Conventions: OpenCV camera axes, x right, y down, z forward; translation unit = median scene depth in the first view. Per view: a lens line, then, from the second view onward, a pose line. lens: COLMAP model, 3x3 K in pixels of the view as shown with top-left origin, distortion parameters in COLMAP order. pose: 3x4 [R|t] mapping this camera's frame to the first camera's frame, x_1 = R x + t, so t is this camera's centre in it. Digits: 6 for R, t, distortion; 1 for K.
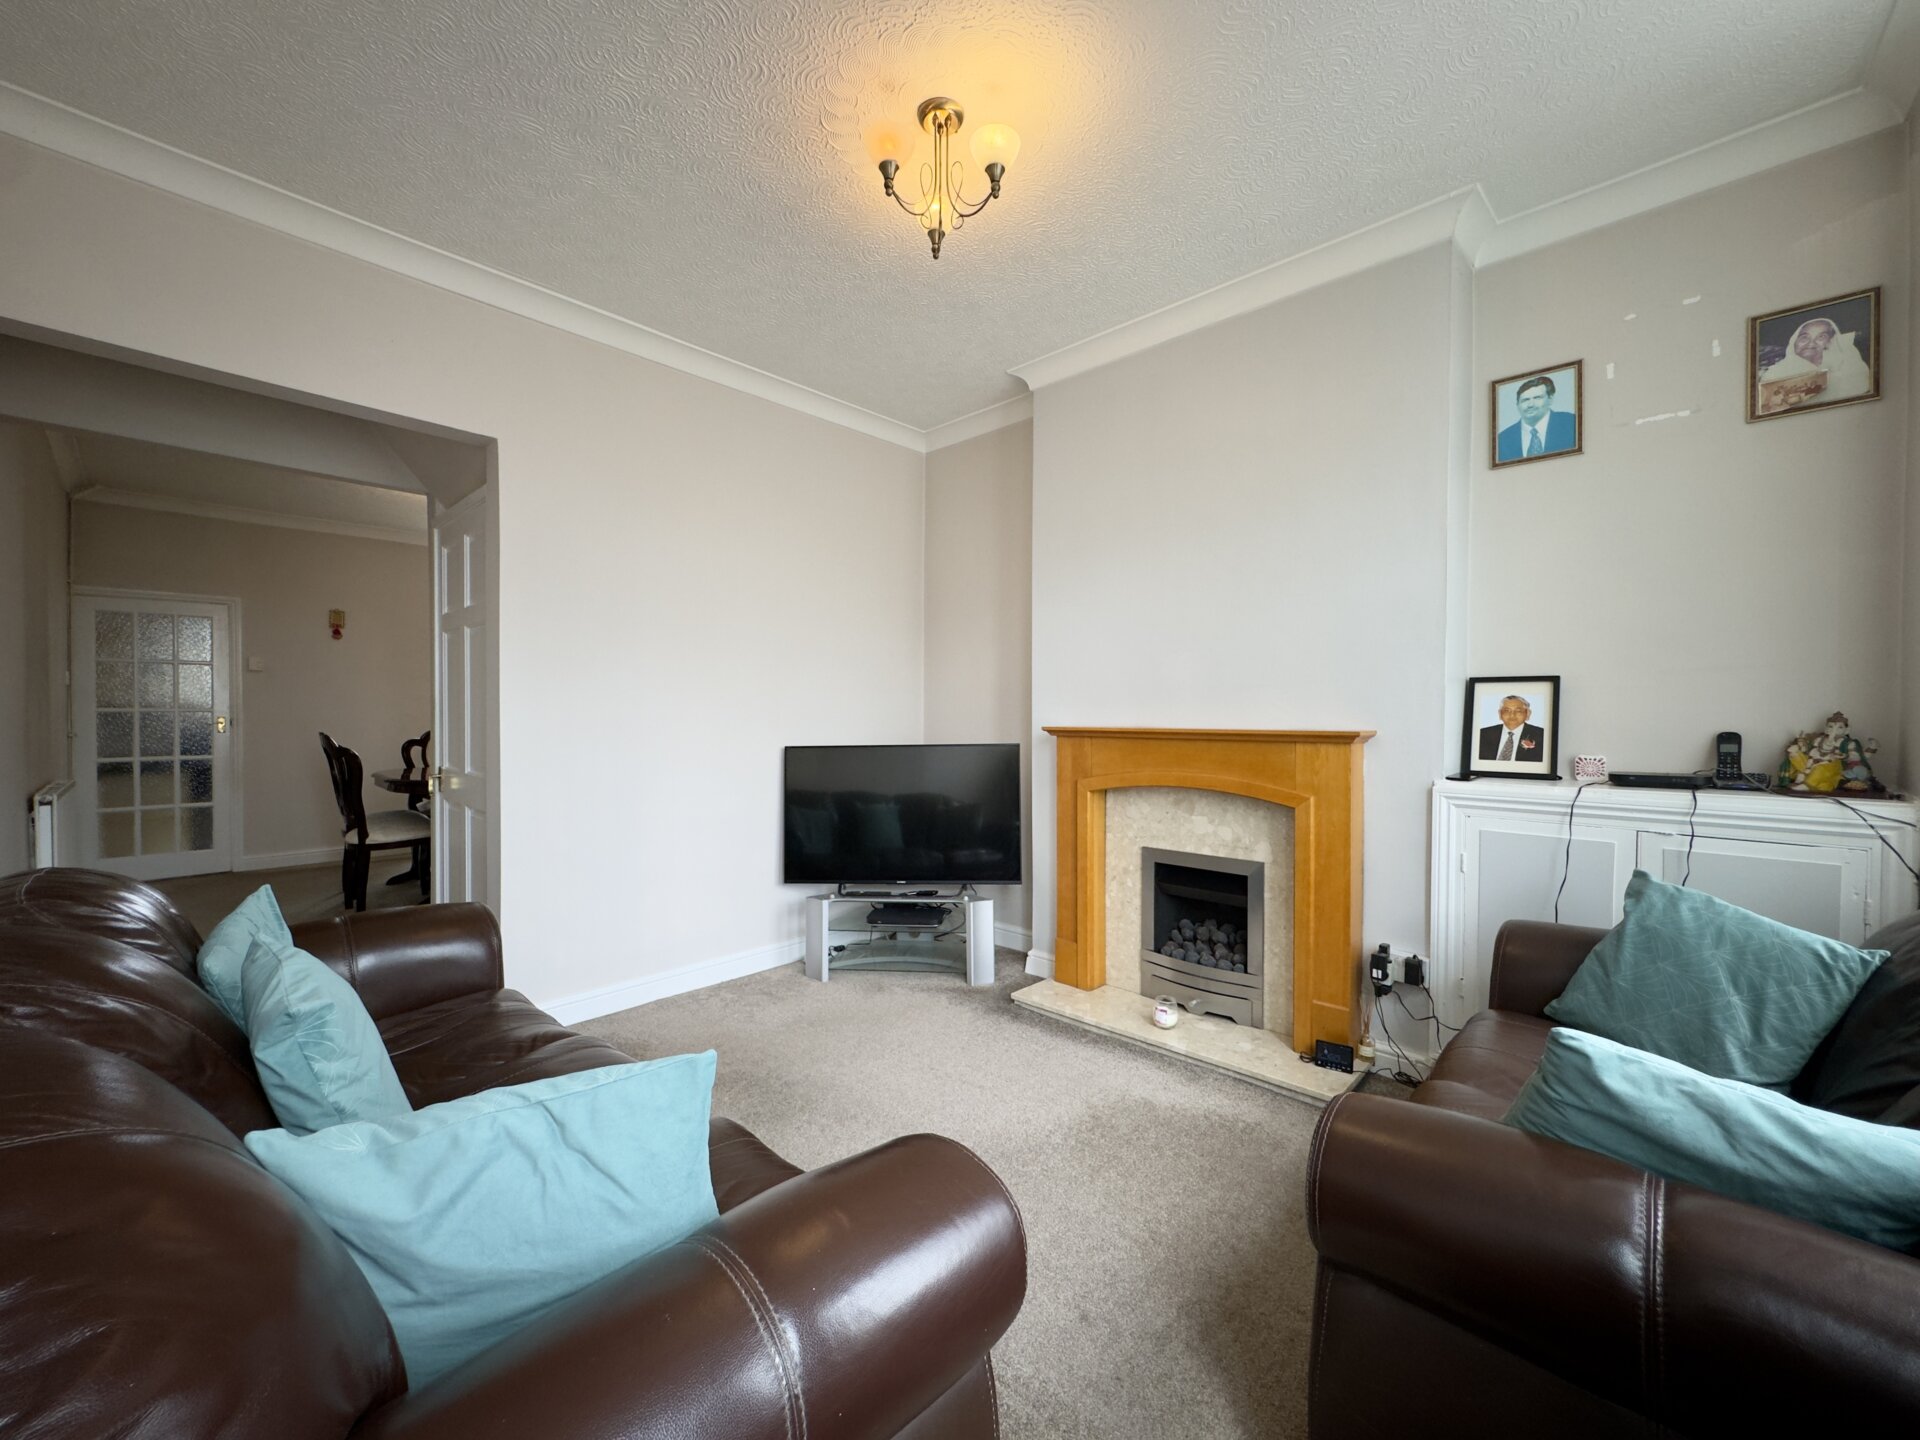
lens RADIAL K [[761.4, 0, 958.7], [0, 761.4, 723.3], [0, 0, 1]] dist [-0.004348, 0.000804]
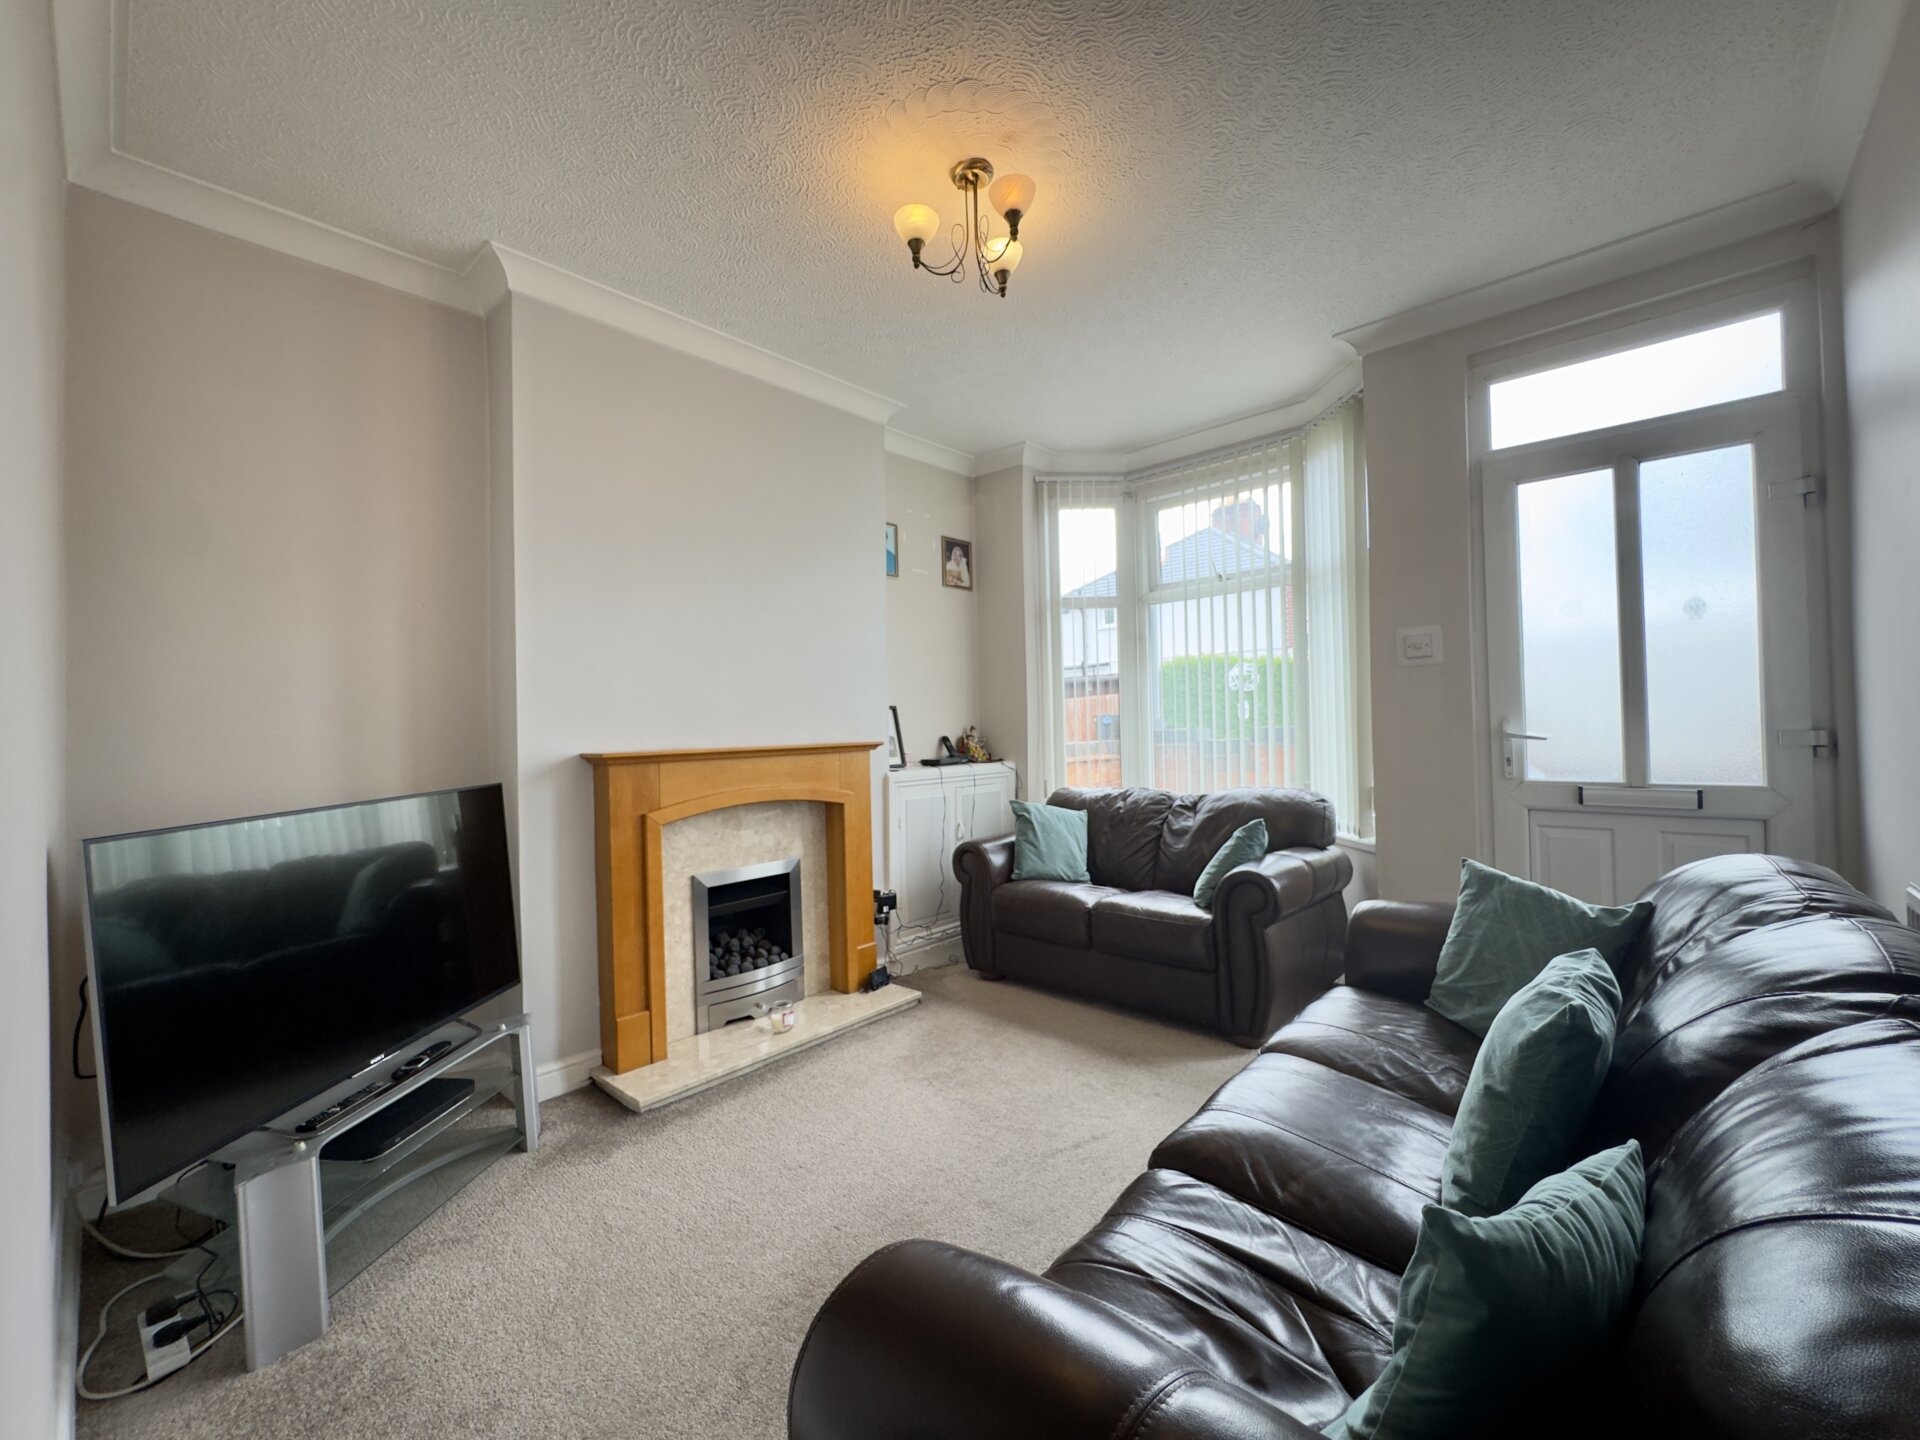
lens RADIAL K [[761.4, 0, 957.1], [0, 761.4, 723.0], [0, 0, 1]] dist [-0.004348, 0.000804]
pose [[-0.011933, 0.001158, 0.999928, -0.863310], [0.037827, 0.999284, -0.000706, -0.016800], [-0.999213, 0.037816, -0.011968, 0.834435]]
